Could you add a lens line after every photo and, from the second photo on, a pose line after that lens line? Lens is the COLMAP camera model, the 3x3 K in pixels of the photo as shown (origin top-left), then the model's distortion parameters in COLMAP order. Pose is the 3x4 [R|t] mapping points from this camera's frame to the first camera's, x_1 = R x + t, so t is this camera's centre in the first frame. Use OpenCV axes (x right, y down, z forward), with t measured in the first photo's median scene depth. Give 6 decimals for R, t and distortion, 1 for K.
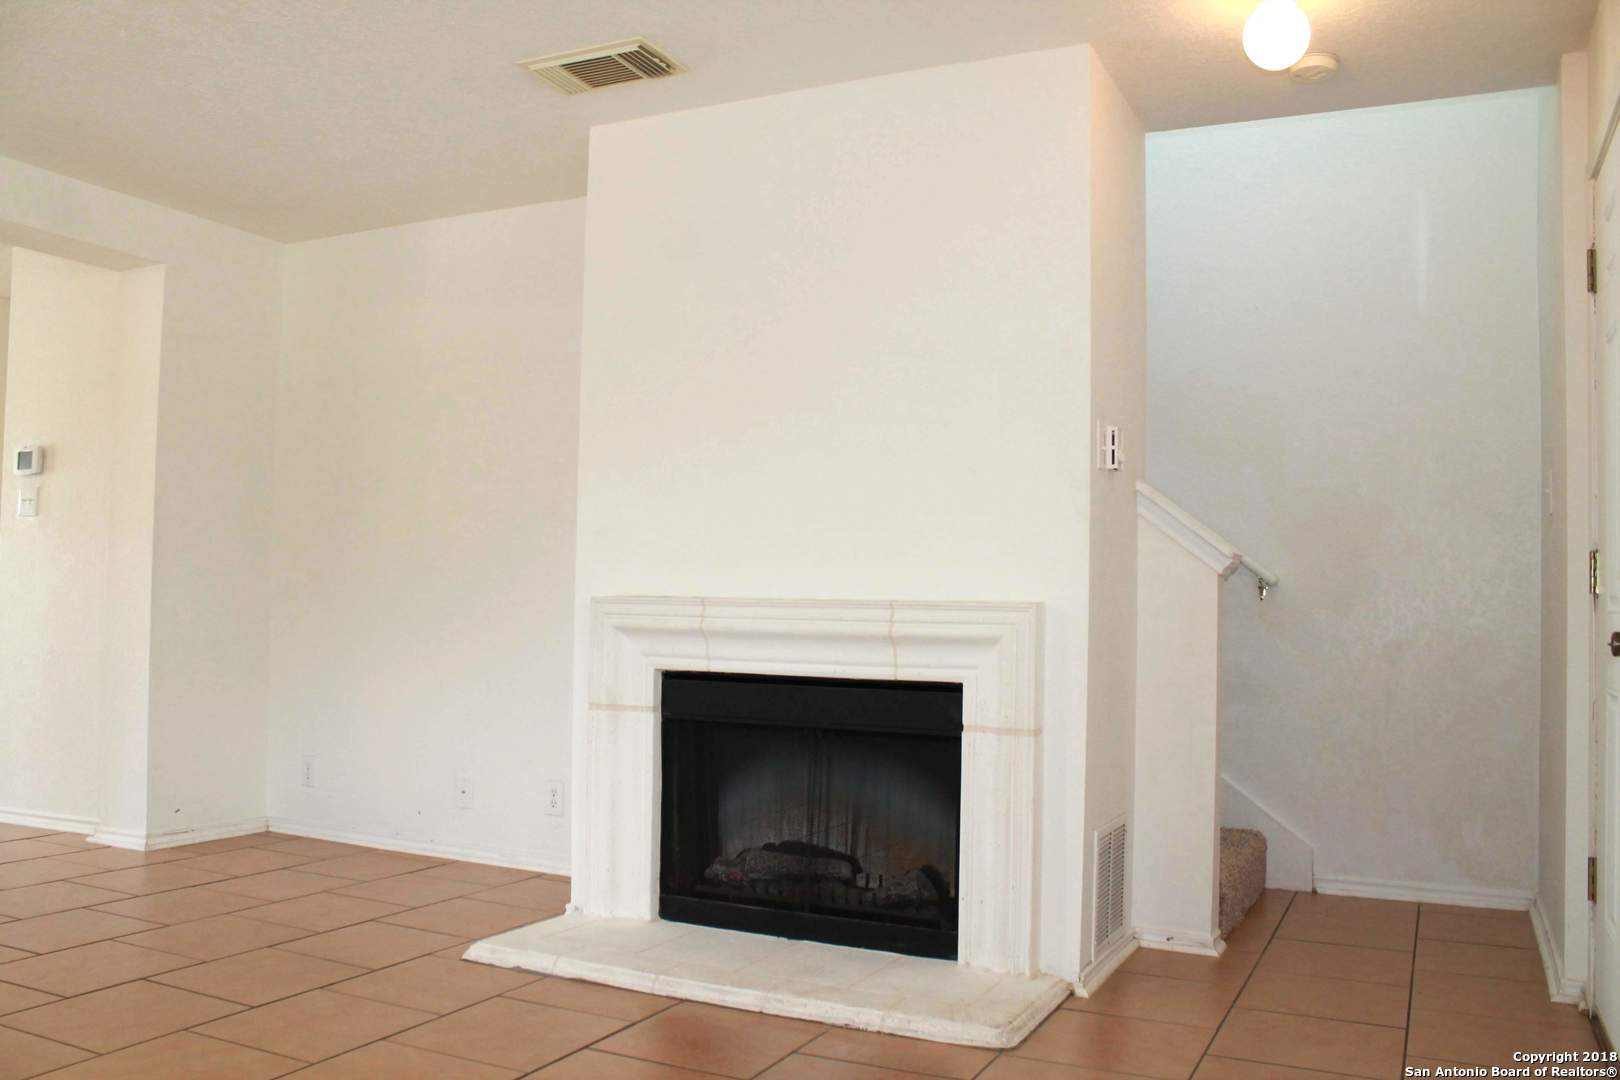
lens RADIAL K [[1354.6, 0, 790.1], [0, 1354.6, 551.6], [0, 0, 1]] dist [-0.167107, 0.150363]
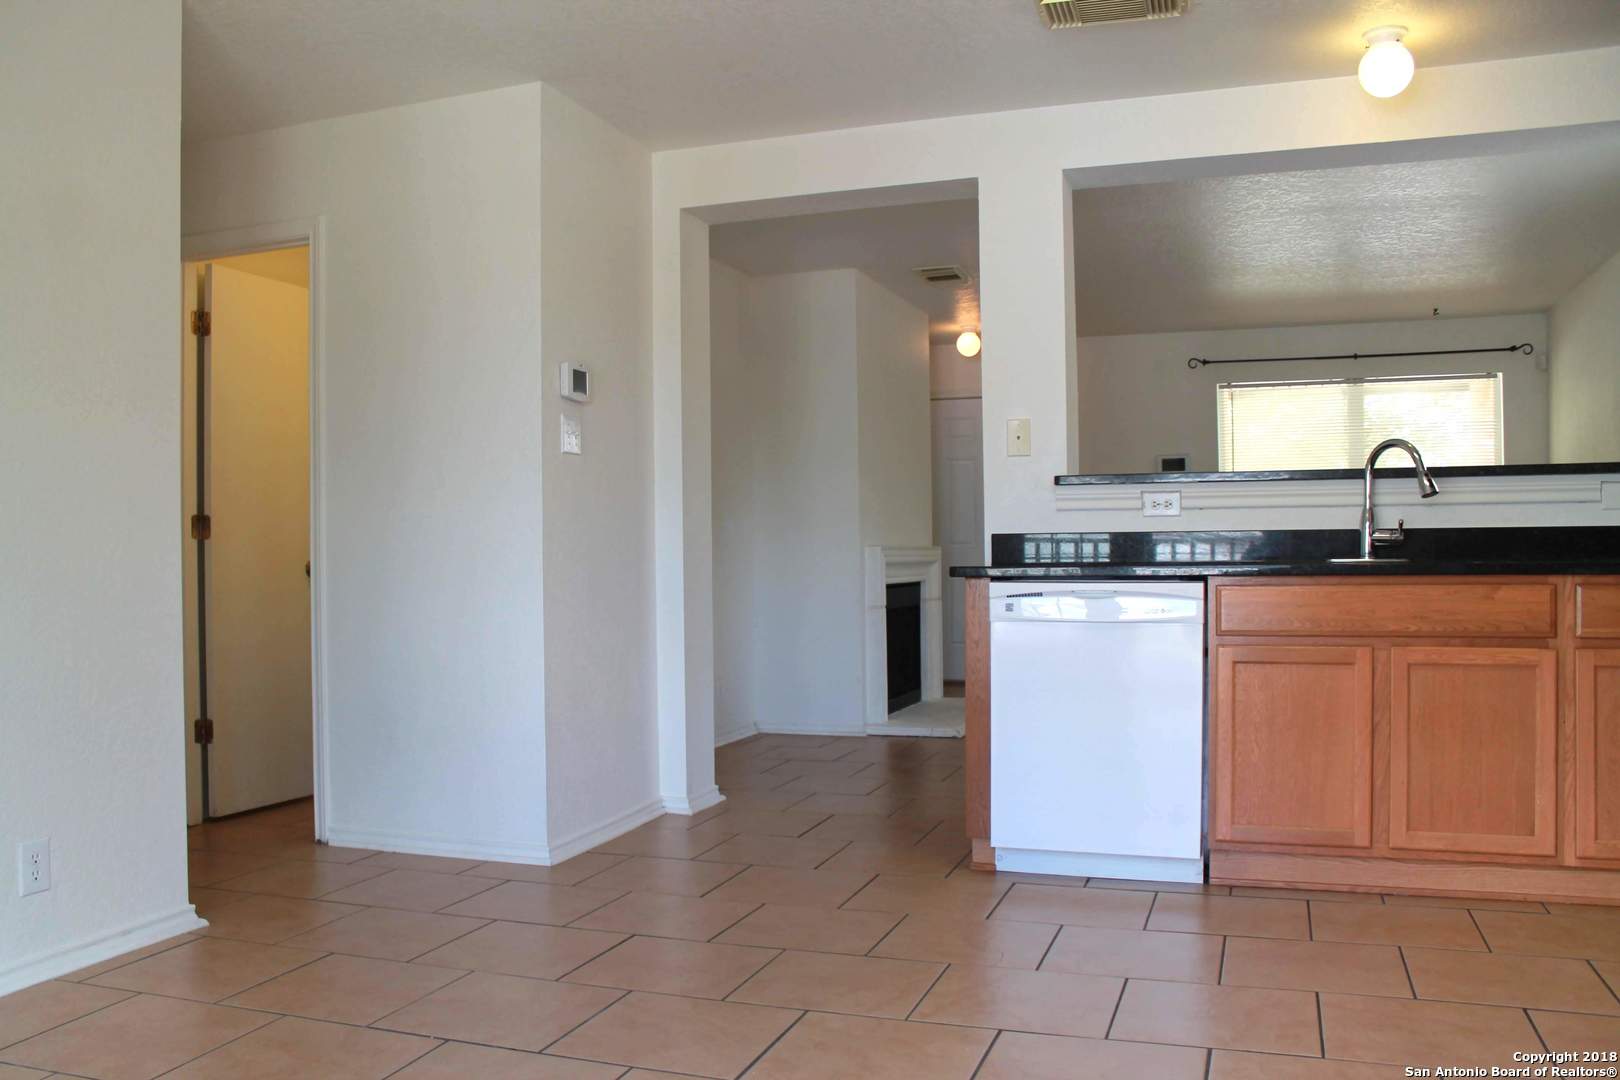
lens RADIAL K [[1354.6, 0, 790.1], [0, 1354.6, 551.6], [0, 0, 1]] dist [-0.167107, 0.150363]
pose [[-0.115567, -0.022155, 0.993053, -2.089980], [-0.041817, 0.998973, 0.017421, 0.014304], [-0.992419, -0.039513, -0.116374, 1.445044]]
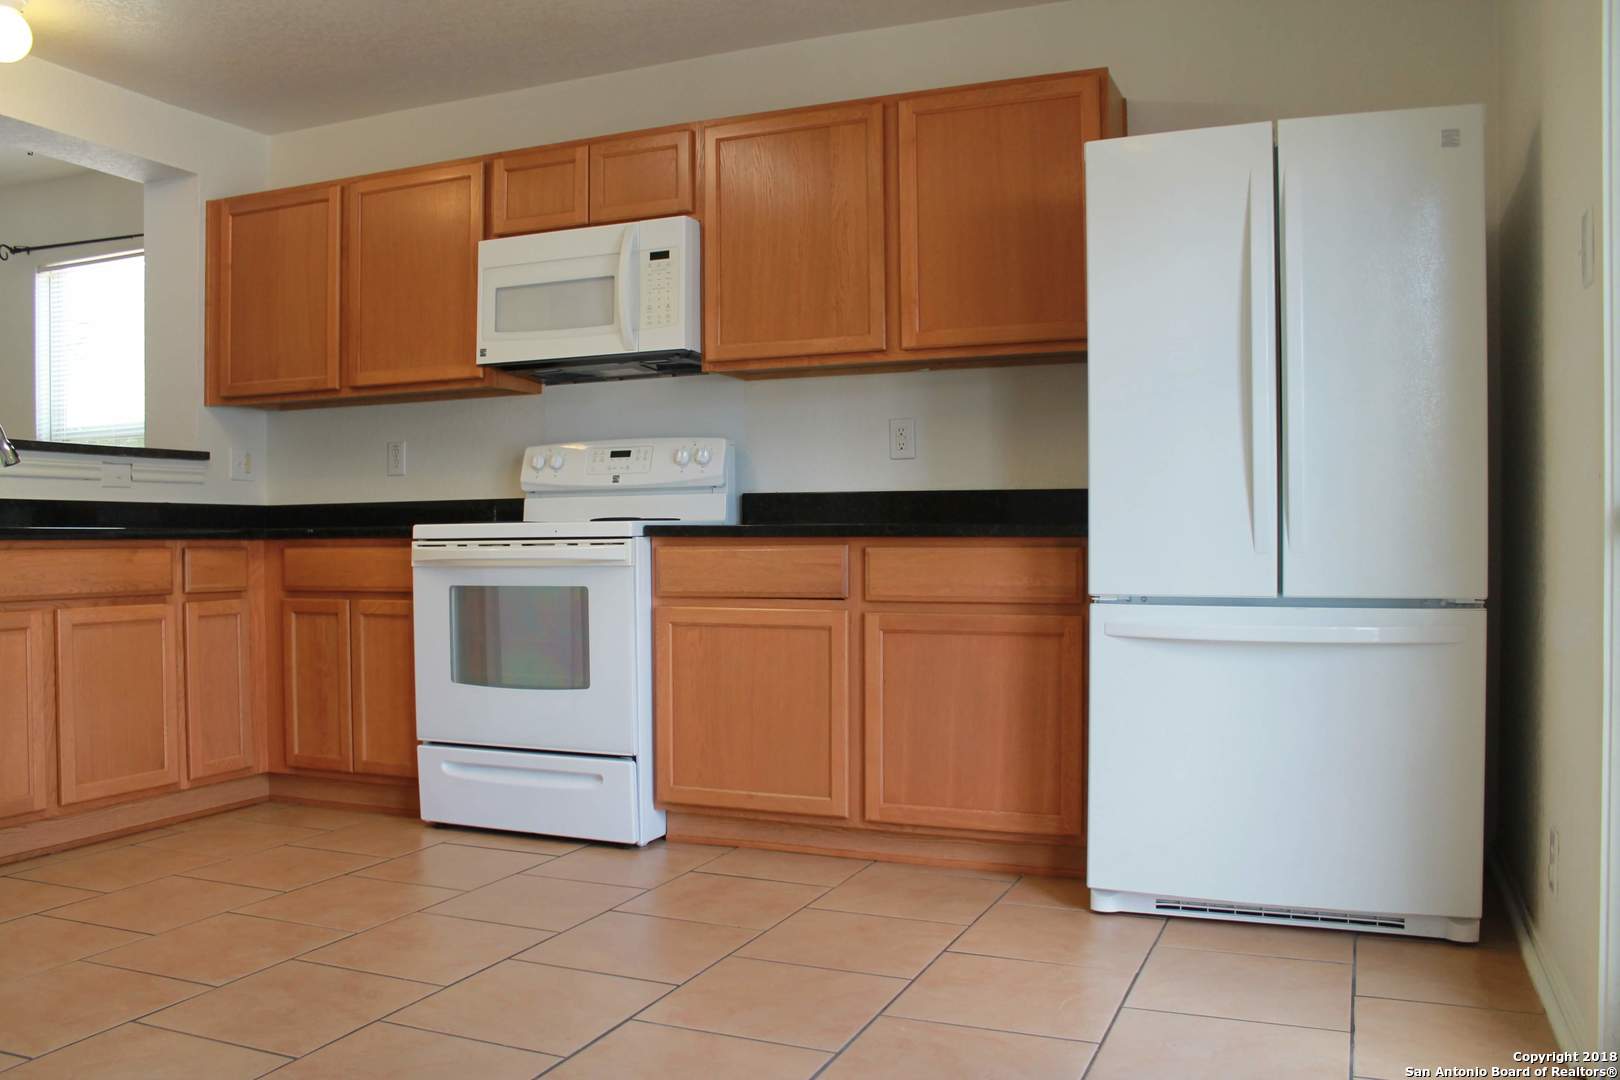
lens RADIAL K [[1354.6, 0, 790.1], [0, 1354.6, 551.6], [0, 0, 1]] dist [-0.167107, 0.150363]
pose [[-0.998253, -0.016997, -0.056583, -1.667772], [-0.014705, 0.999064, -0.040670, 0.072384], [0.057221, -0.039767, -0.997569, 1.920000]]
